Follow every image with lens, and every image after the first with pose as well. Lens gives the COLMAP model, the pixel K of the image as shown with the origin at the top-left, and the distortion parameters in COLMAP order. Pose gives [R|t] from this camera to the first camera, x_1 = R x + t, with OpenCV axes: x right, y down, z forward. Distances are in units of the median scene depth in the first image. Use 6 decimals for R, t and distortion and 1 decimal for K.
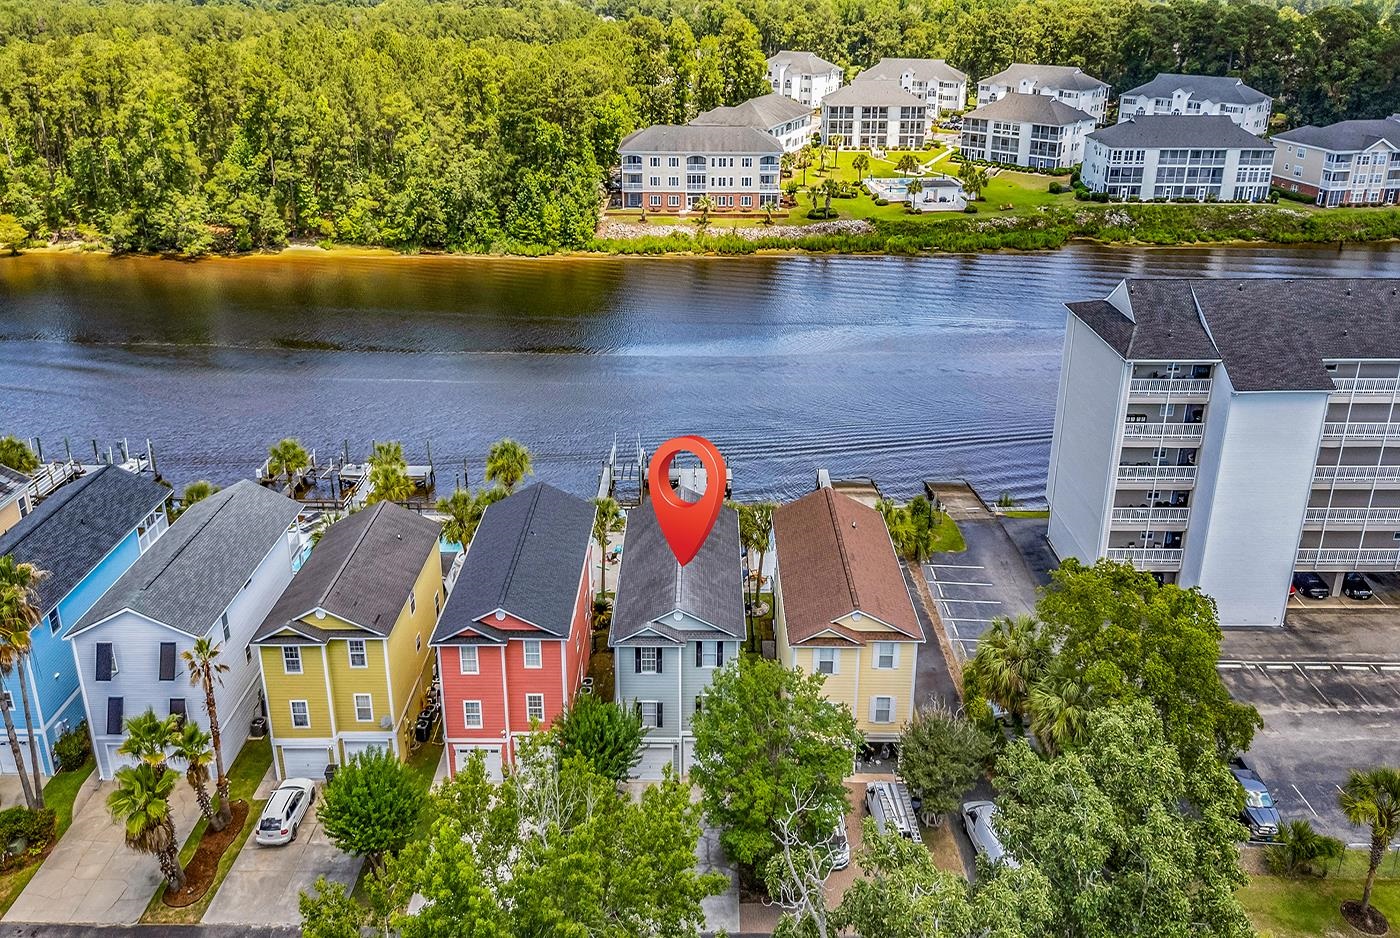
lens RADIAL K [[1247.5, 0, 674.2], [0, 1247.5, 420.0], [0, 0, 1]] dist [0.039992, -0.066110]
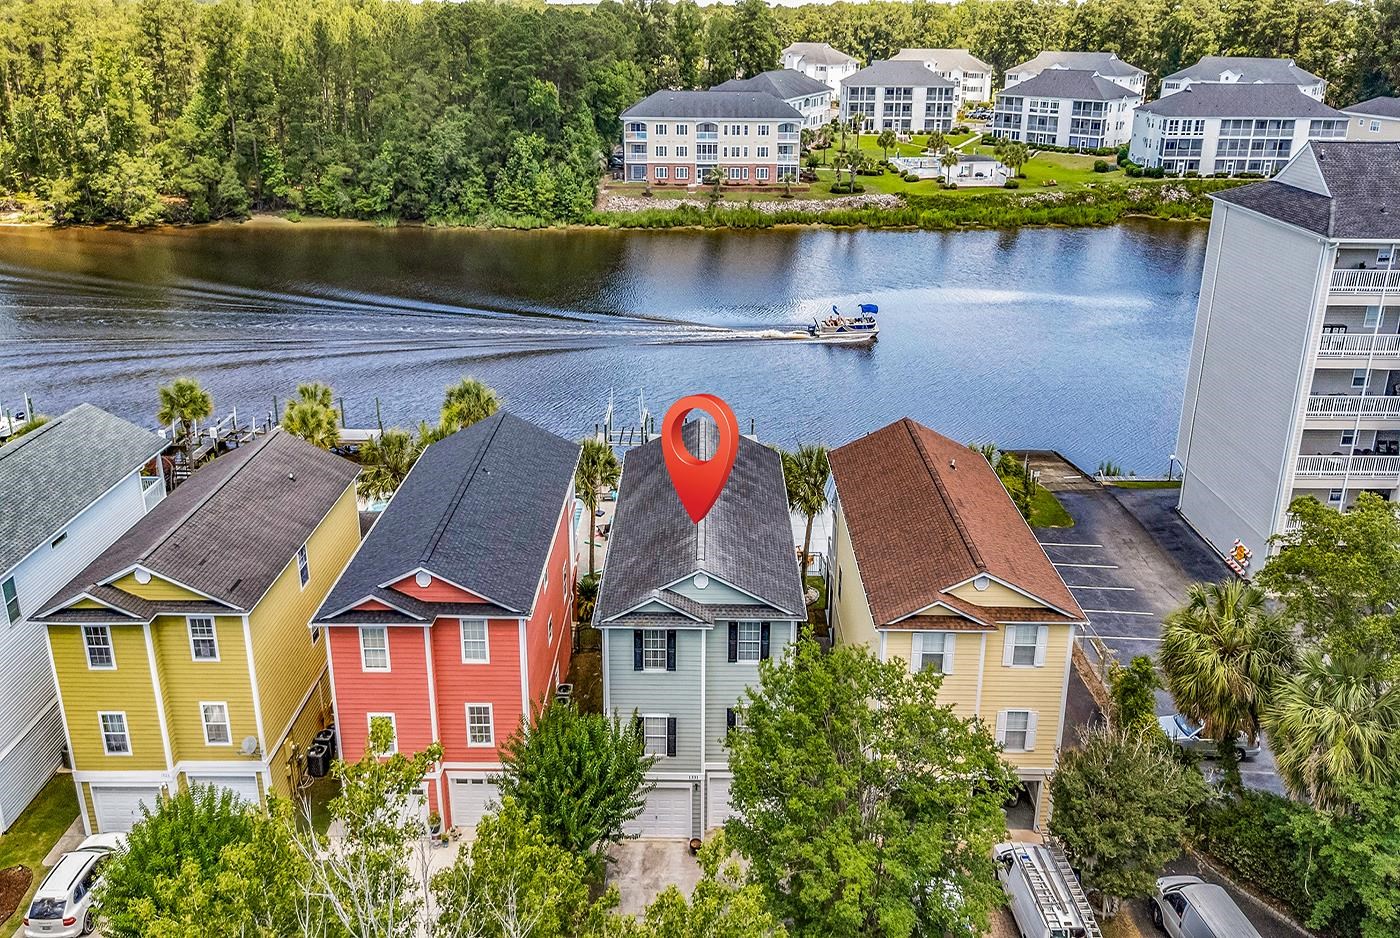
lens RADIAL K [[1247.5, 0, 674.2], [0, 1247.5, 420.0], [0, 0, 1]] dist [0.039992, -0.066110]
pose [[0.999990, 0.003750, -0.002610, -0.003061], [-0.003819, 0.999629, -0.026975, 0.029934], [0.002508, 0.026985, 0.999633, 0.116782]]
